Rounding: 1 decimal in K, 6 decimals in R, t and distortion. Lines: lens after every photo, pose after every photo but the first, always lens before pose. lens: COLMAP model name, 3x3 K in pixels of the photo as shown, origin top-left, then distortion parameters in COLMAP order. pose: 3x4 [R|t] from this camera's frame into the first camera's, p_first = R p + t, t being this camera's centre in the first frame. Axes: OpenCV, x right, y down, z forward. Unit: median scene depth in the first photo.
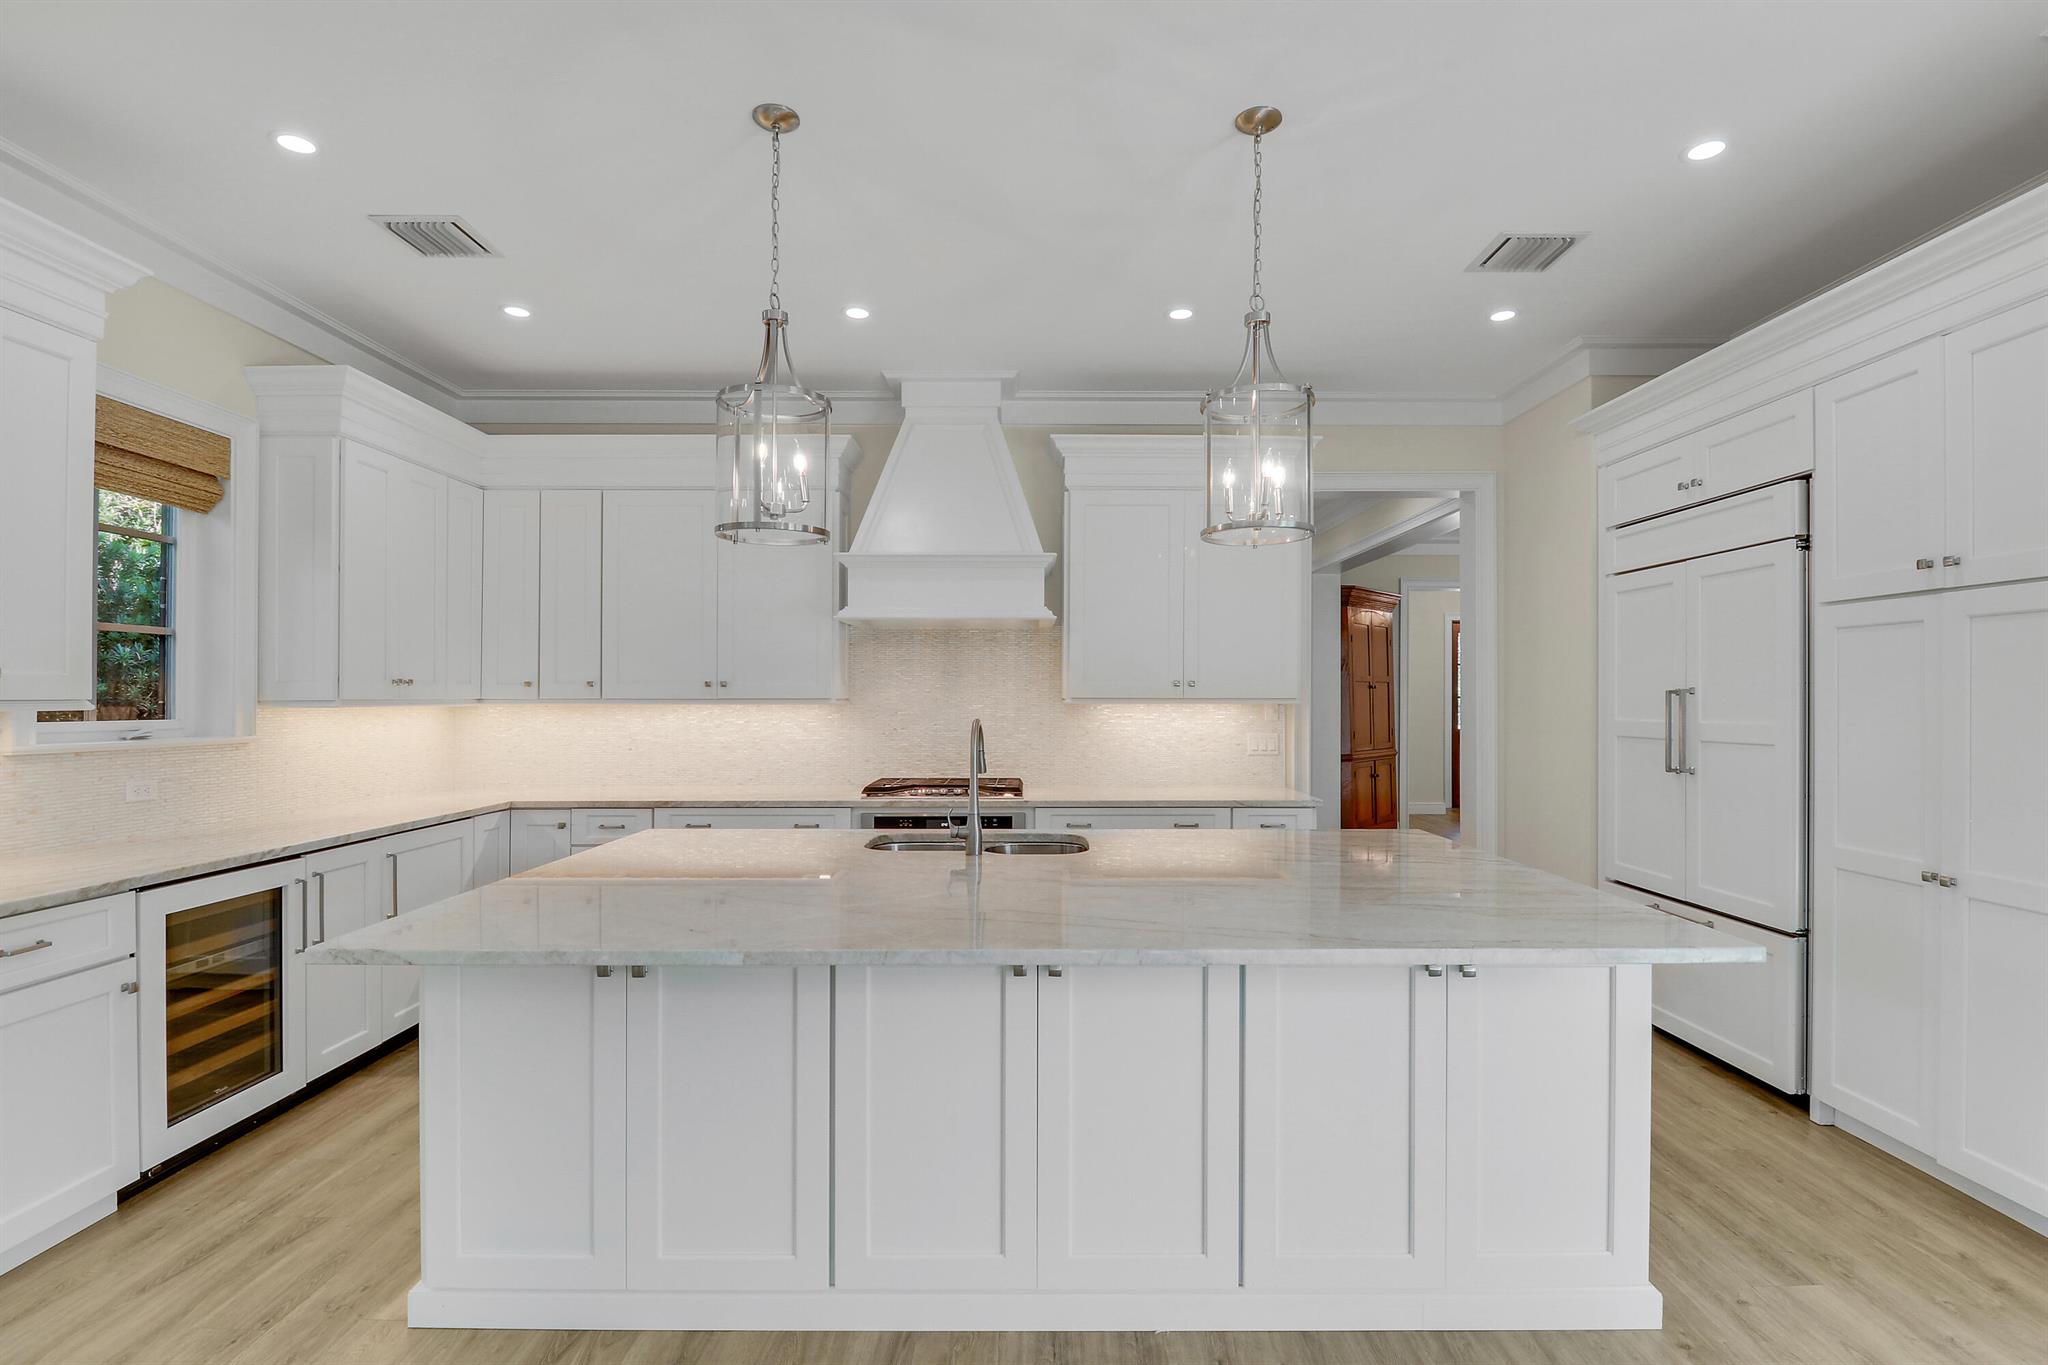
lens RADIAL K [[960.7, 0, 1039.7], [0, 960.7, 714.3], [0, 0, 1]] dist [-0.016686, -0.000176]
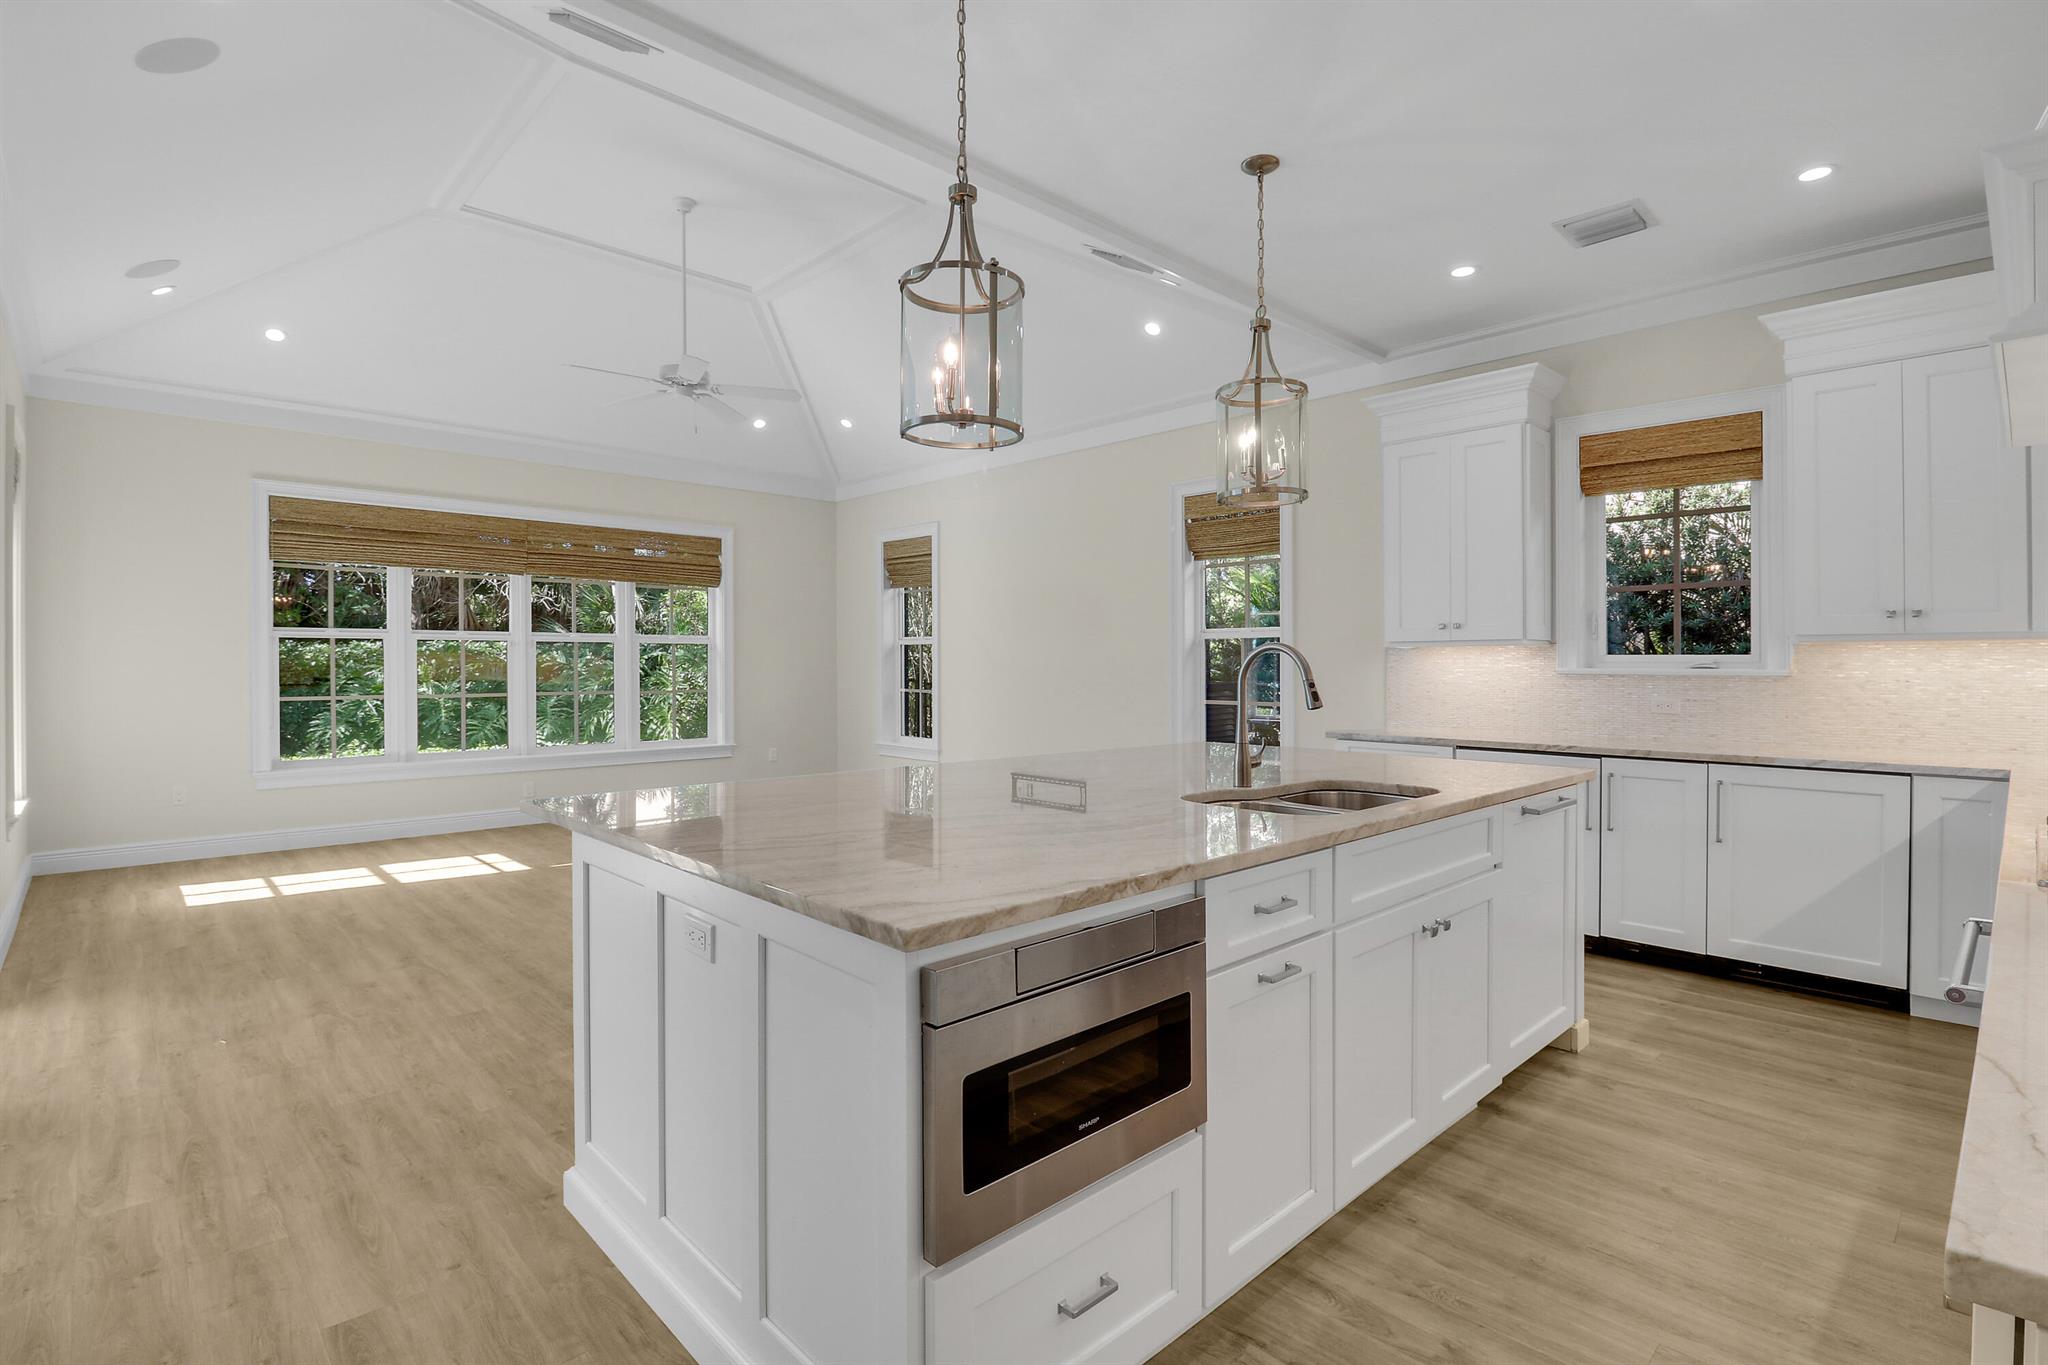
lens RADIAL K [[958.8, 0, 1024.7], [0, 958.8, 673.6], [0, 0, 1]] dist [0.006974, -0.012918]
pose [[-0.728864, 0.004548, -0.684644, 0.596622], [-0.013659, 0.999682, 0.021182, 0.016122], [0.684522, 0.024791, -0.728570, 1.247593]]
